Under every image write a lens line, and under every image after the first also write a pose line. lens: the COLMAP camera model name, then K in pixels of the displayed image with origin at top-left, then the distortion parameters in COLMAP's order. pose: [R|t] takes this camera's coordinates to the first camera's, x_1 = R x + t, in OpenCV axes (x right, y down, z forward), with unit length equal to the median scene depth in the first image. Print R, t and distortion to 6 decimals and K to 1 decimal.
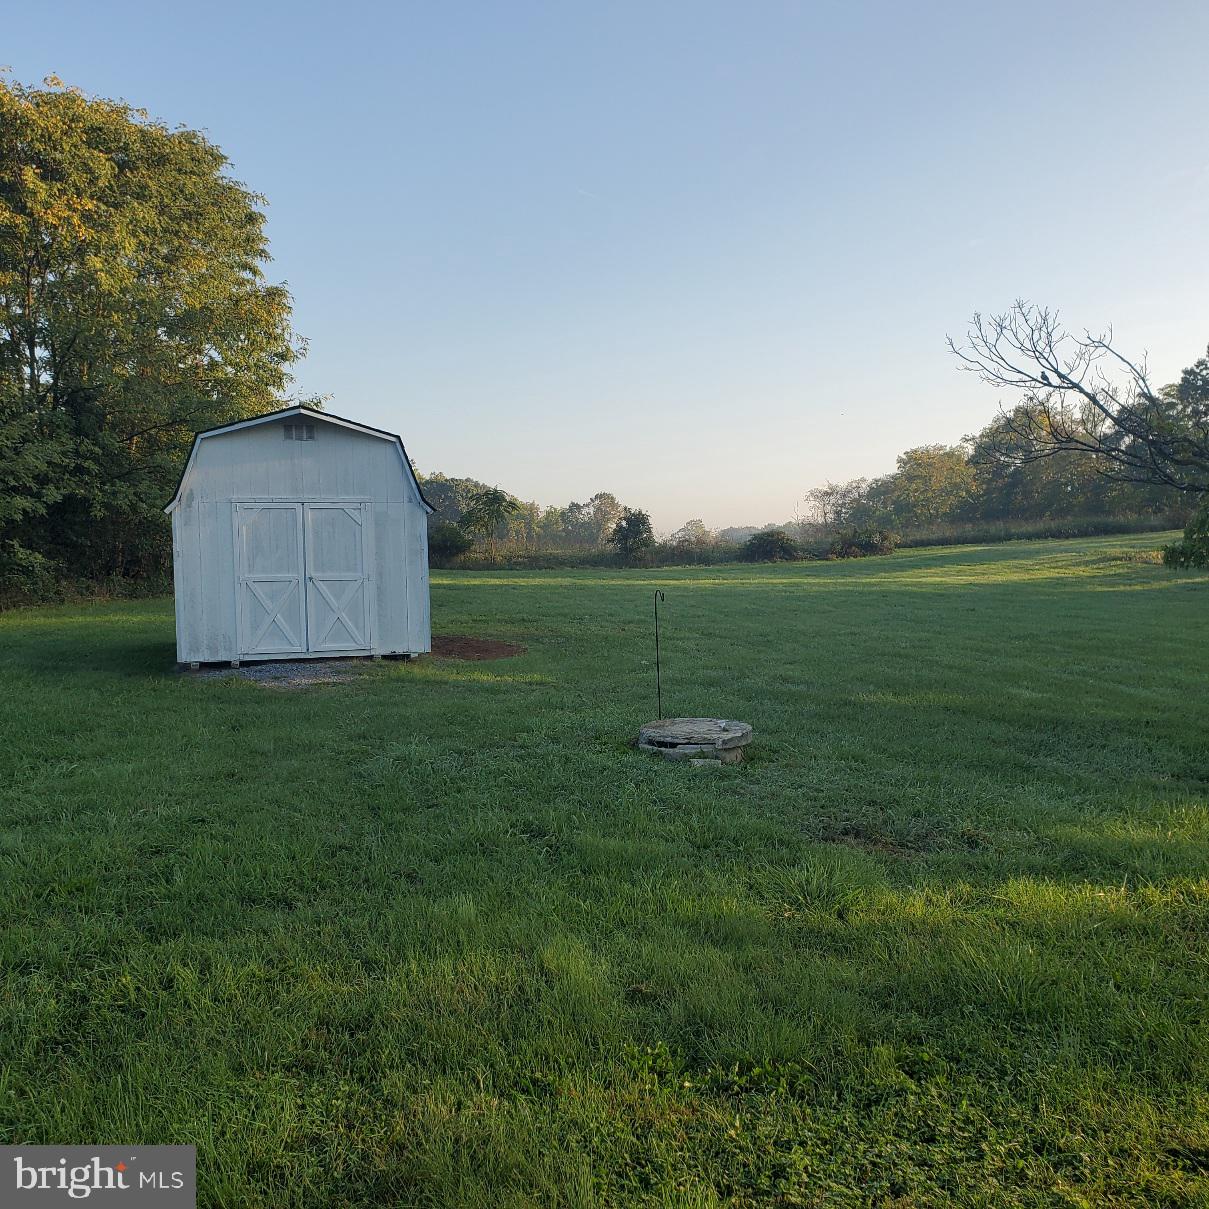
lens RADIAL K [[1272.7, 0, 605.4], [0, 1272.7, 606.2], [0, 0, 1]] dist [0.058135, 0.000000]
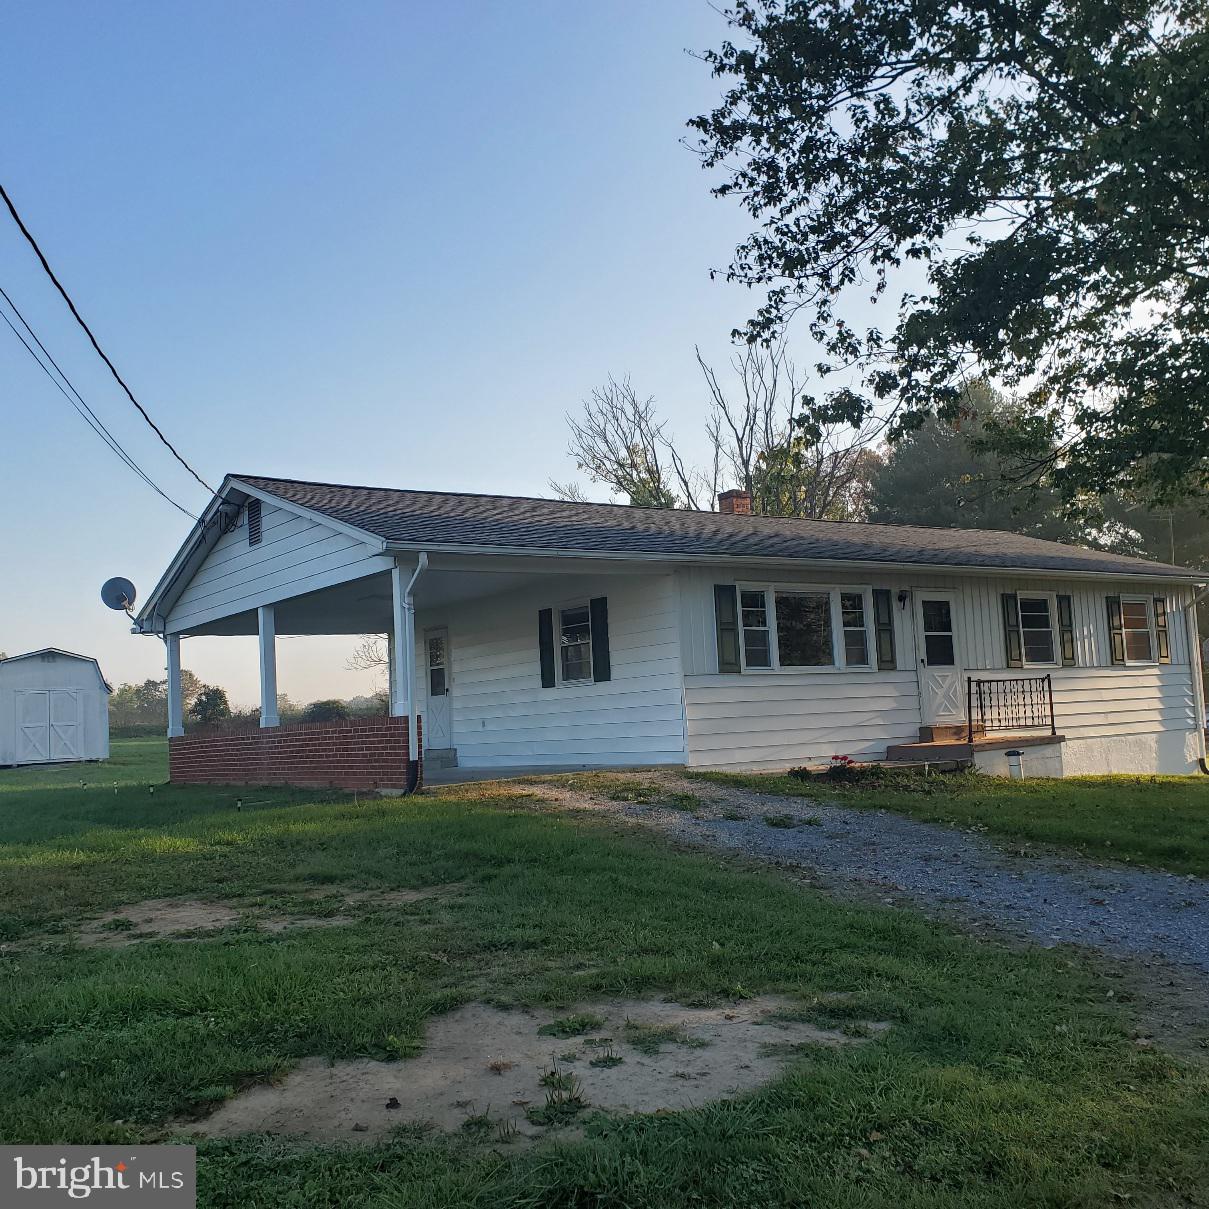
lens RADIAL K [[1272.7, 0, 603.0], [0, 1272.7, 605.6], [0, 0, 1]] dist [0.058135, 0.000000]
pose [[0.949955, -0.003466, 0.312366, -0.012950], [0.045304, 0.990896, -0.126780, 0.053297], [-0.309083, 0.134587, 0.941464, -0.760874]]
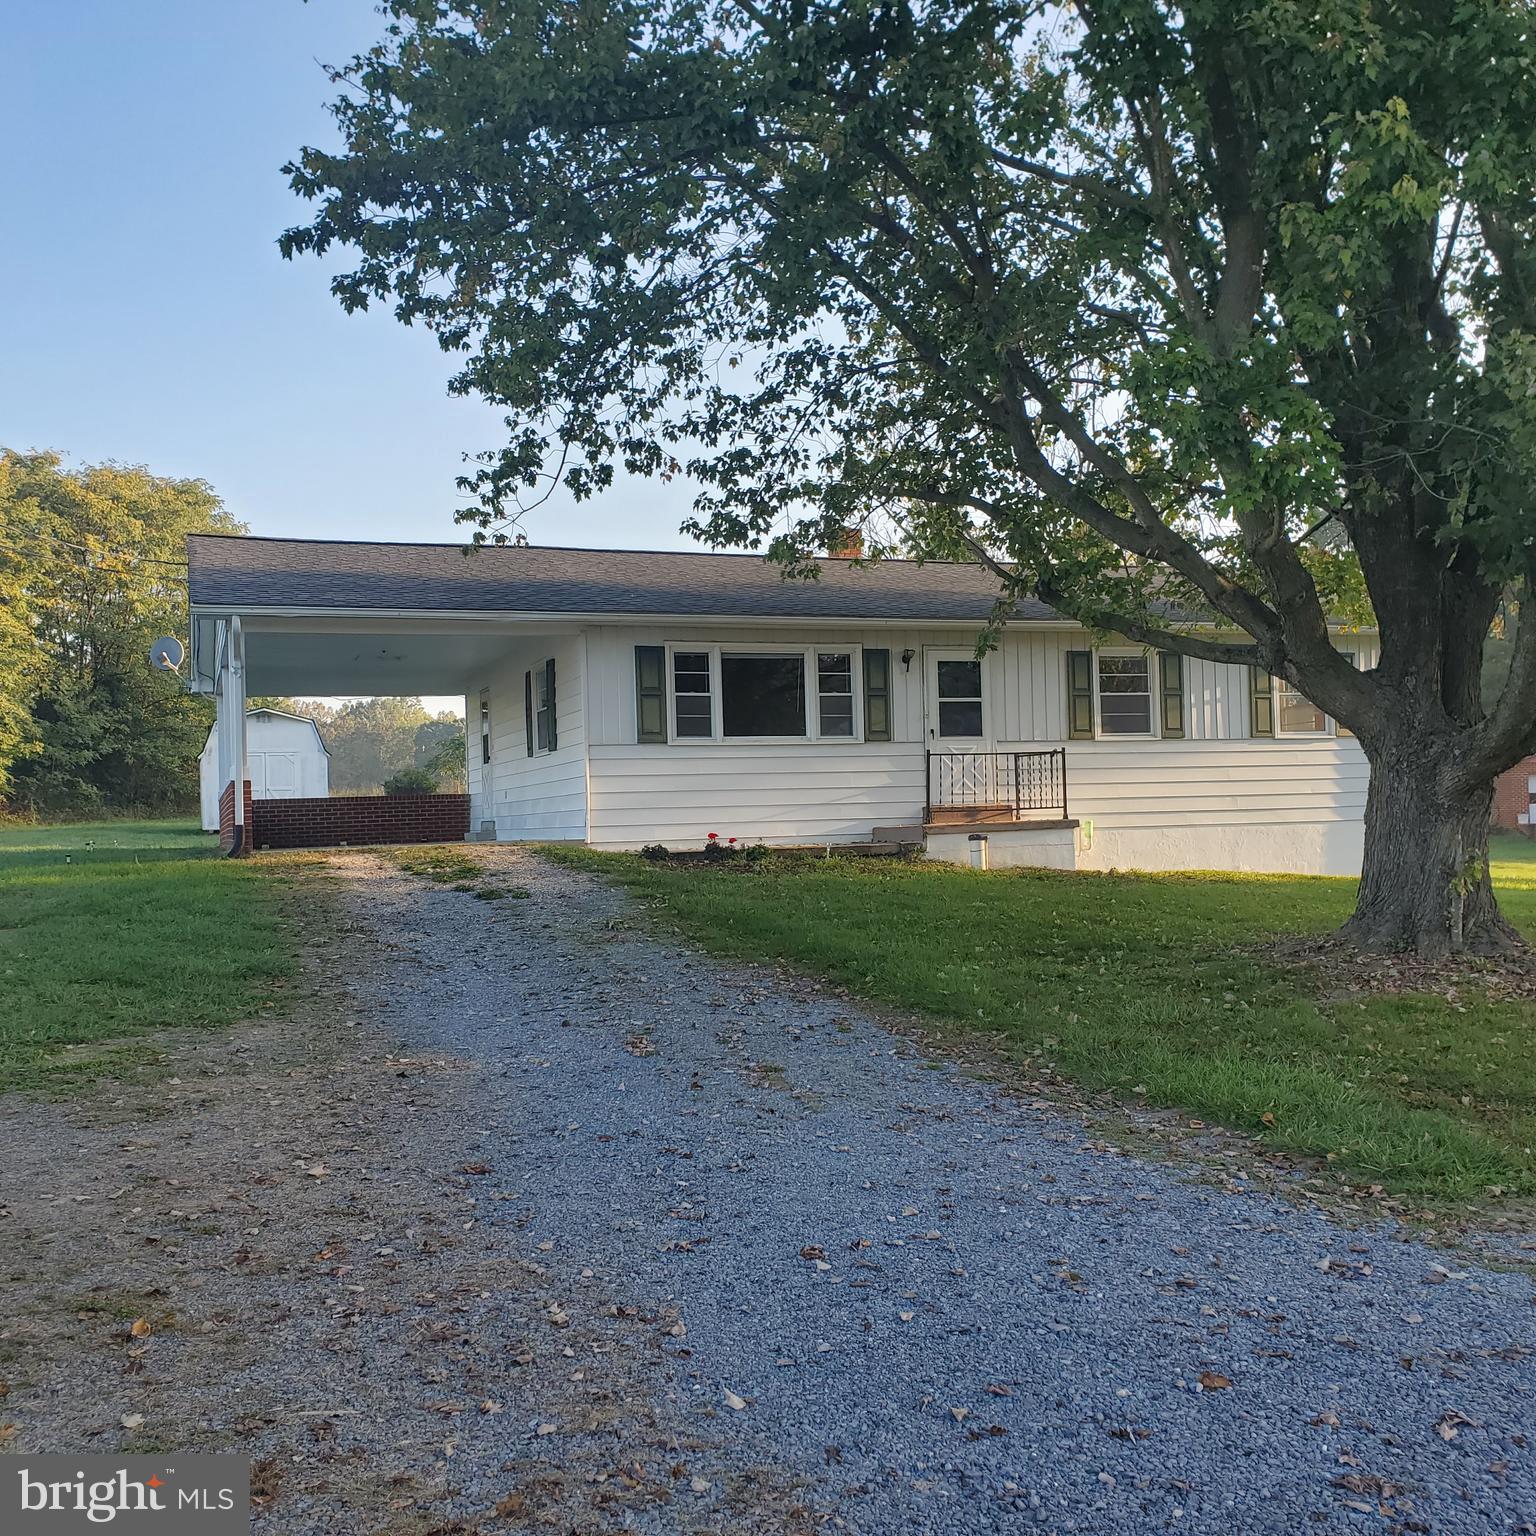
lens RADIAL K [[1616.9, 0, 770.3], [0, 1616.9, 765.4], [0, 0, 1]] dist [0.058135, 0.000000]
pose [[0.998613, -0.010783, 0.051532, 0.242095], [0.014183, 0.997714, -0.066075, 0.067630], [-0.050701, 0.066715, 0.996483, -0.904423]]
